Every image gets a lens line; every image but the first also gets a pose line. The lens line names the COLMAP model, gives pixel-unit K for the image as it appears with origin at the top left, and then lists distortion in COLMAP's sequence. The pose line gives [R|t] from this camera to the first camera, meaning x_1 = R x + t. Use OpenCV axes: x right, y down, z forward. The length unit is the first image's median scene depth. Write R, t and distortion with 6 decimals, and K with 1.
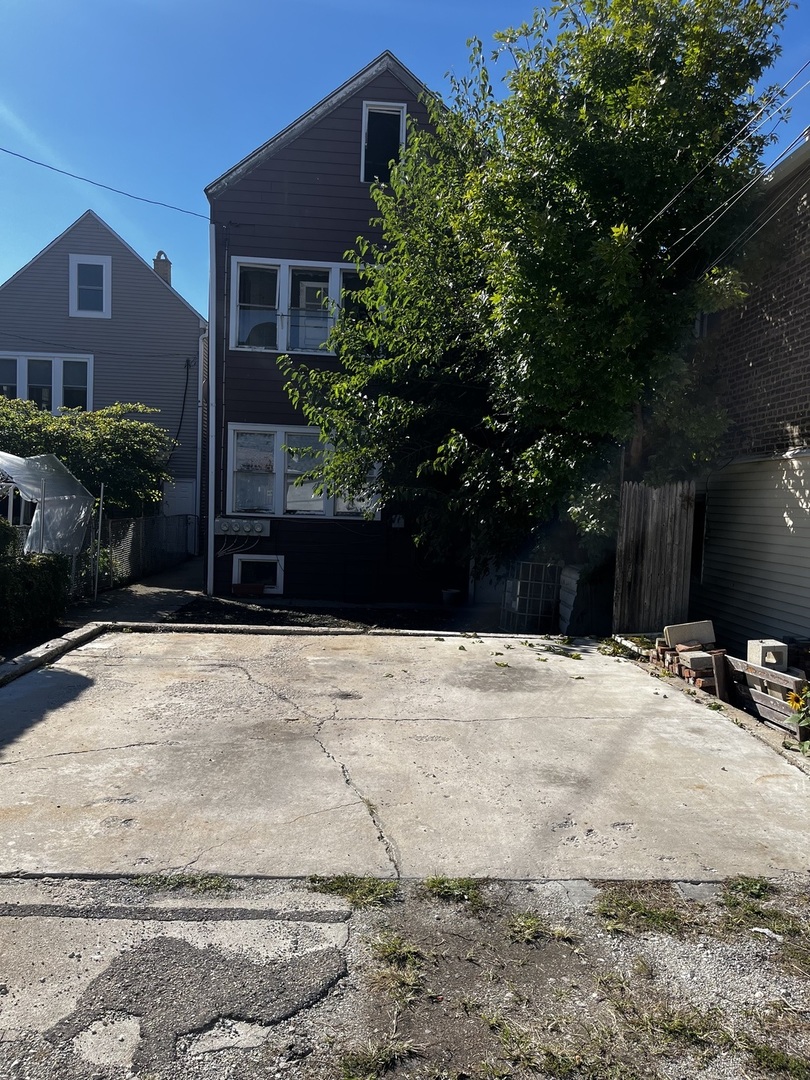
lens RADIAL K [[817.8, 0, 402.8], [0, 817.8, 538.1], [0, 0, 1]] dist [0.058769, -0.077589]
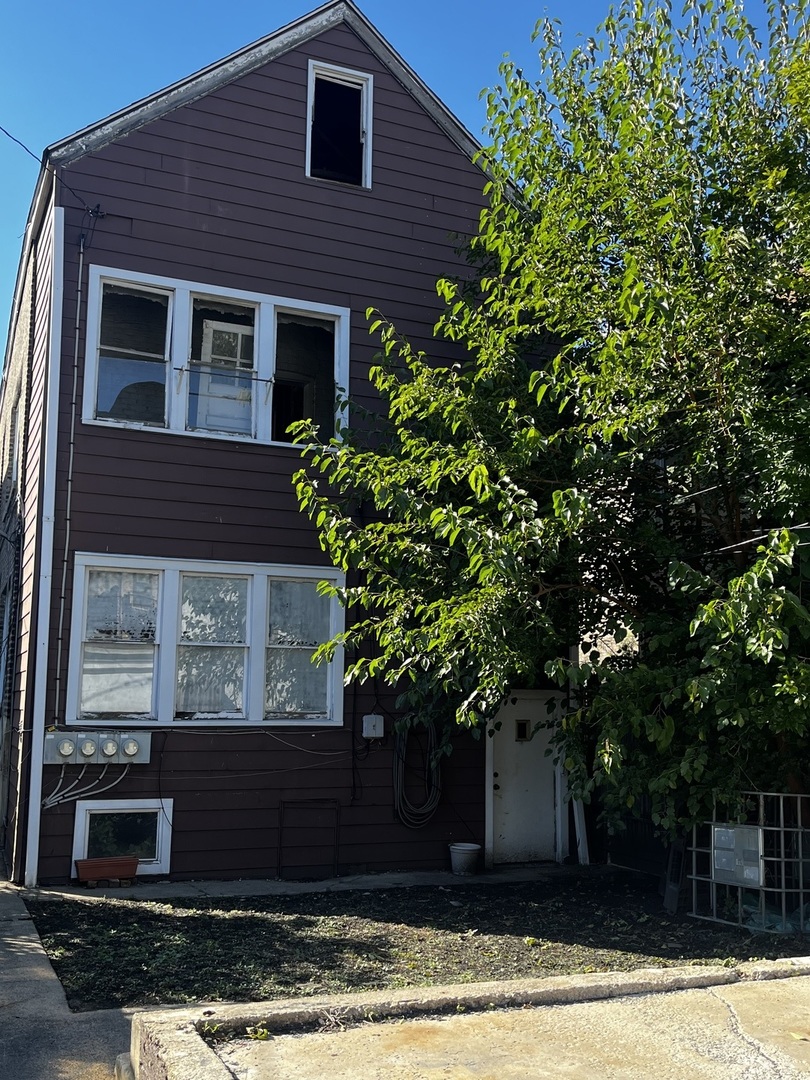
lens RADIAL K [[1092.0, 0, 406.9], [0, 1092.0, 547.0], [0, 0, 1]] dist [0.030110, 0.000000]
pose [[0.943783, 0.025066, 0.329615, -0.244683], [0.035325, 0.983764, -0.175958, -0.009221], [-0.328674, 0.177710, 0.927574, 0.257490]]
